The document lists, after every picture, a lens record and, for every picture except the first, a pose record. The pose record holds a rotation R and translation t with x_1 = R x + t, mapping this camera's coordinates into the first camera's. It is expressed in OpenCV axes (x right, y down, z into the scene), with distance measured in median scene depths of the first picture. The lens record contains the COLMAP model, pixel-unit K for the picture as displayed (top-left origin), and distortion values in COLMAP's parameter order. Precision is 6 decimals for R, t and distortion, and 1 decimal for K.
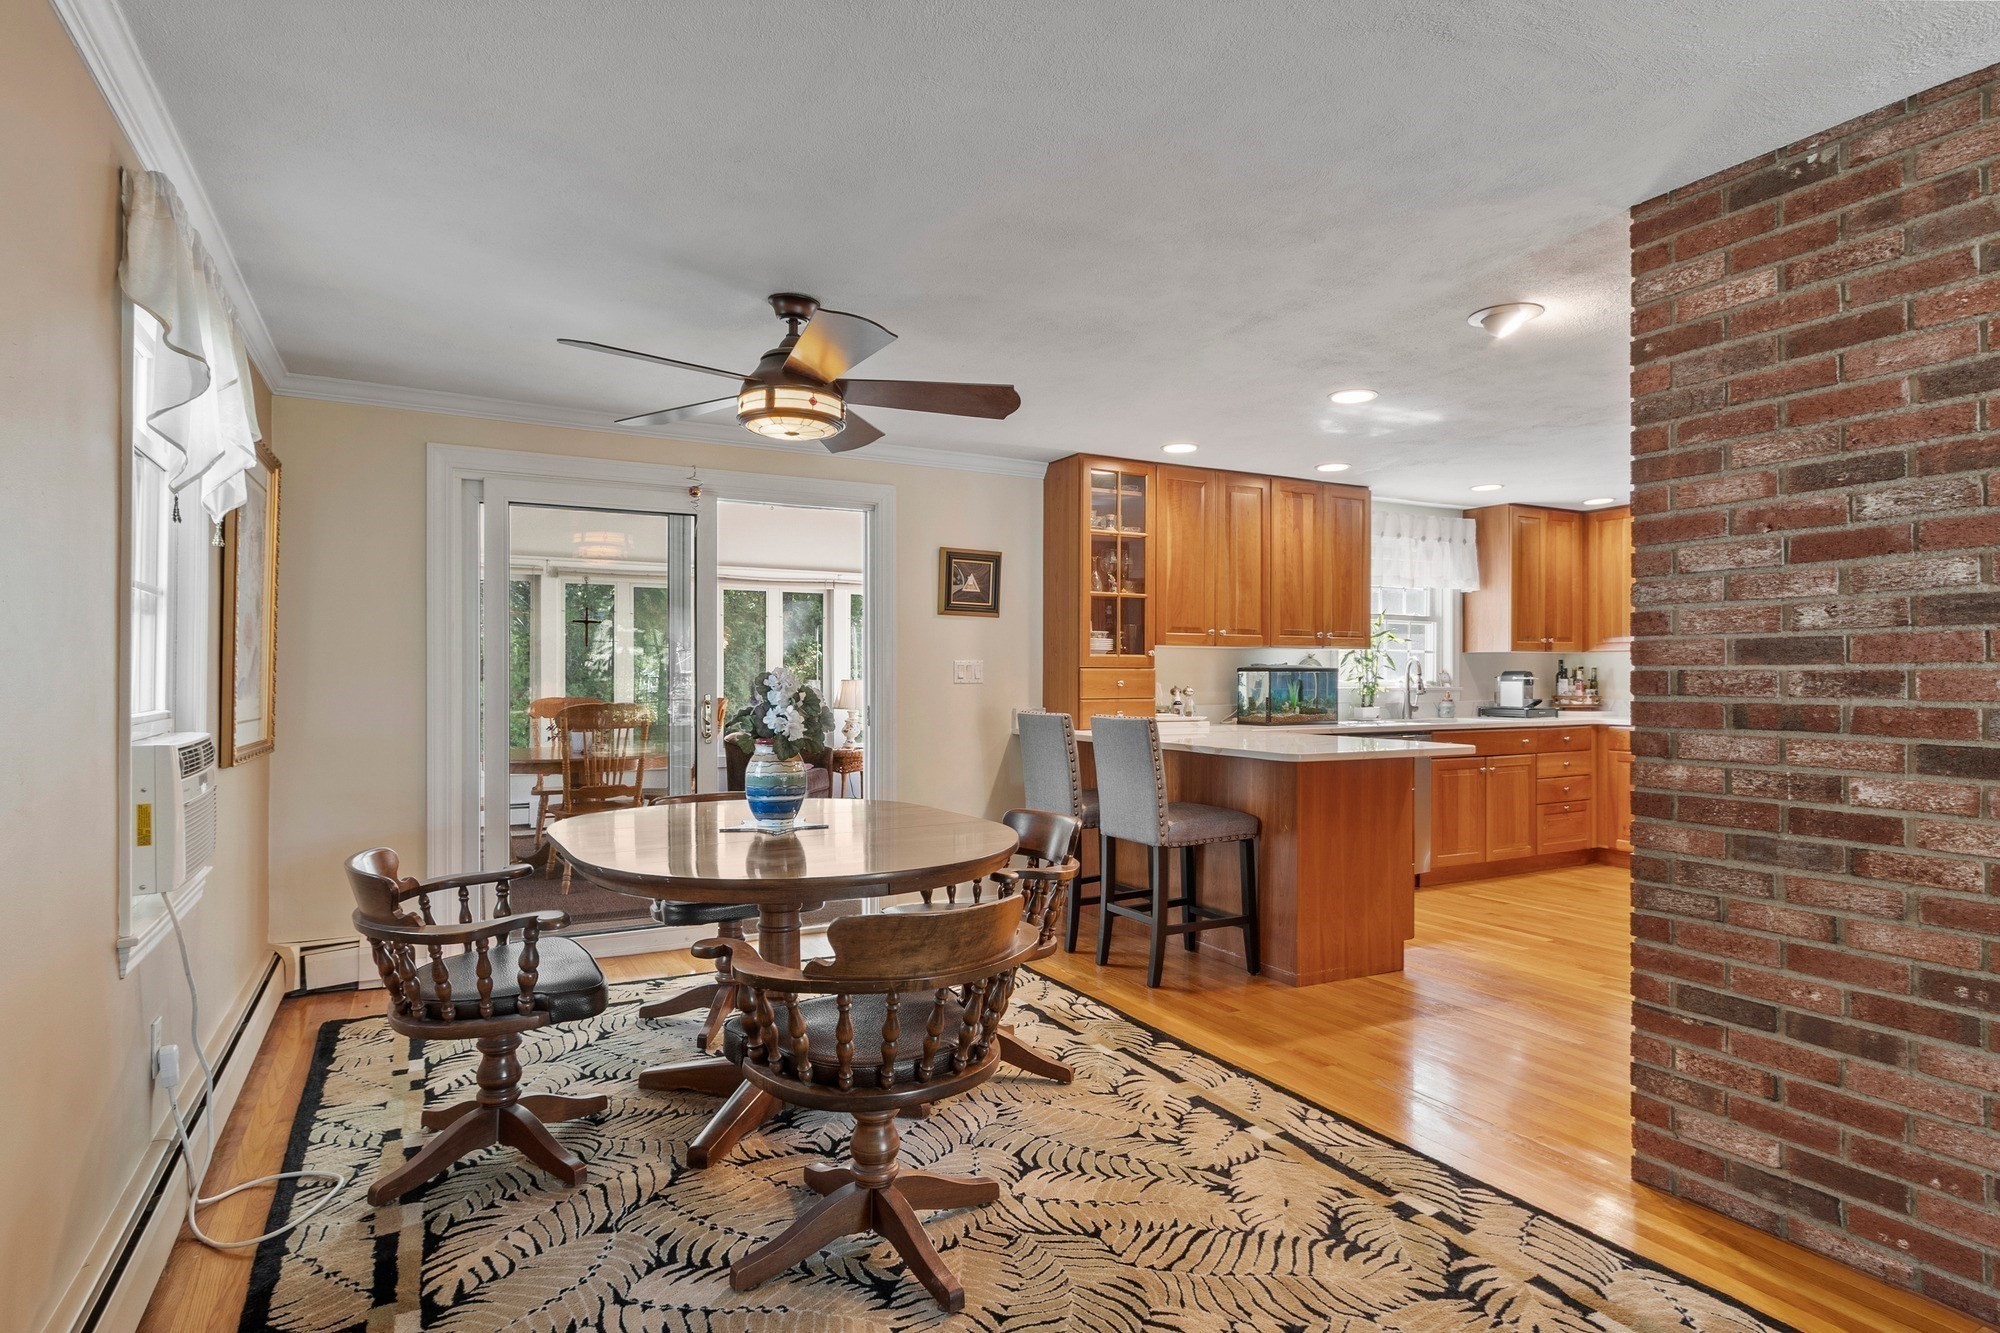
lens RADIAL K [[1028.6, 0, 996.8], [0, 1028.6, 659.9], [0, 0, 1]] dist [0.003560, 0.000161]
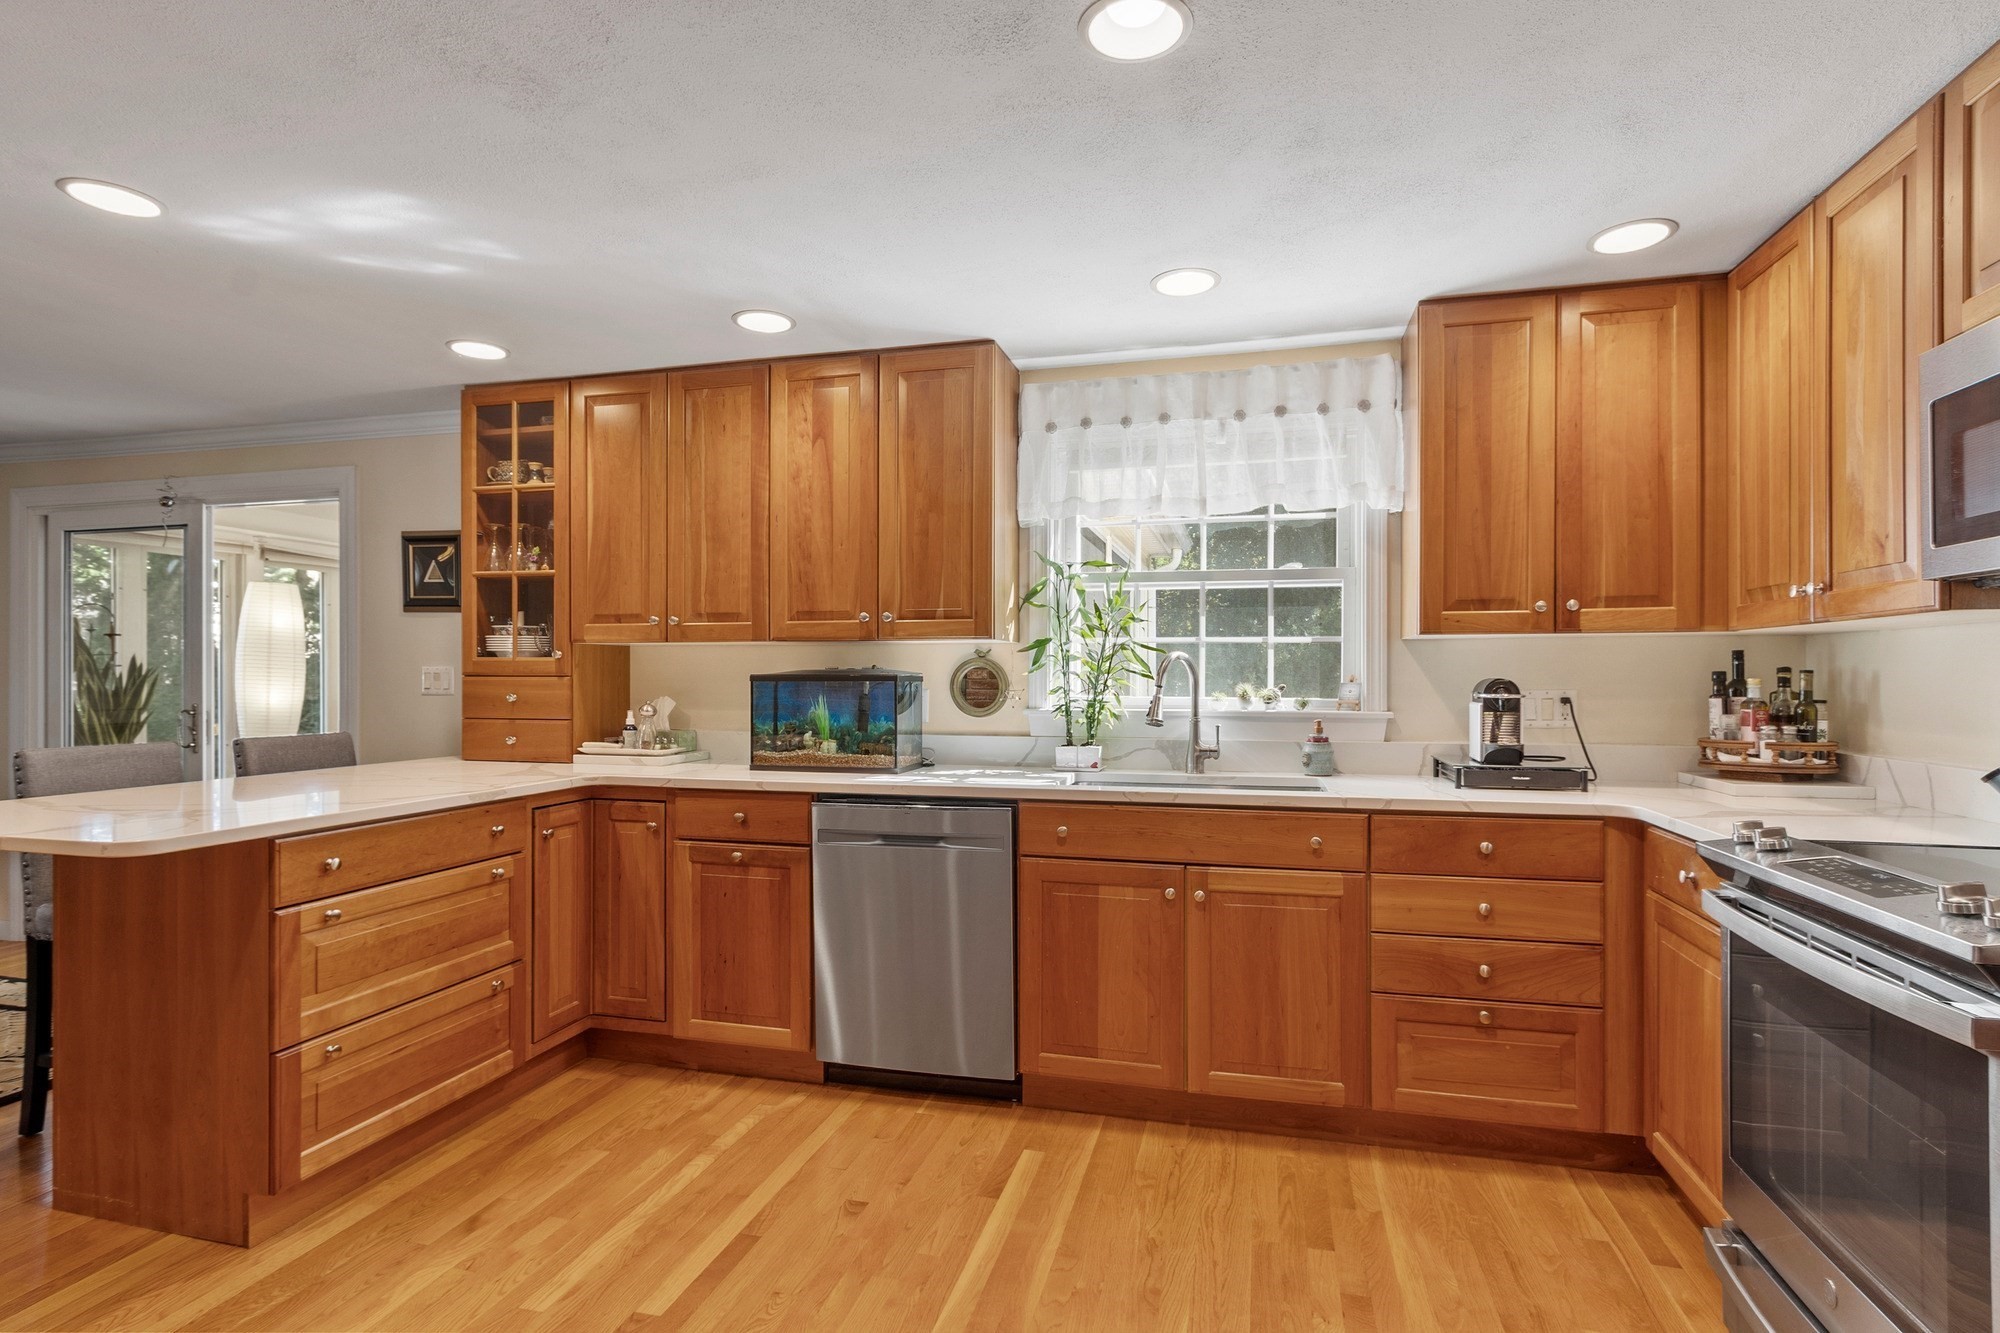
lens RADIAL K [[1028.6, 0, 998.9], [0, 1028.6, 678.6], [0, 0, 1]] dist [0.003560, 0.000161]
pose [[0.727922, -0.001552, -0.685658, 0.747556], [0.007366, 0.999957, 0.005556, 0.007515], [0.685621, -0.009094, 0.727902, 0.618833]]
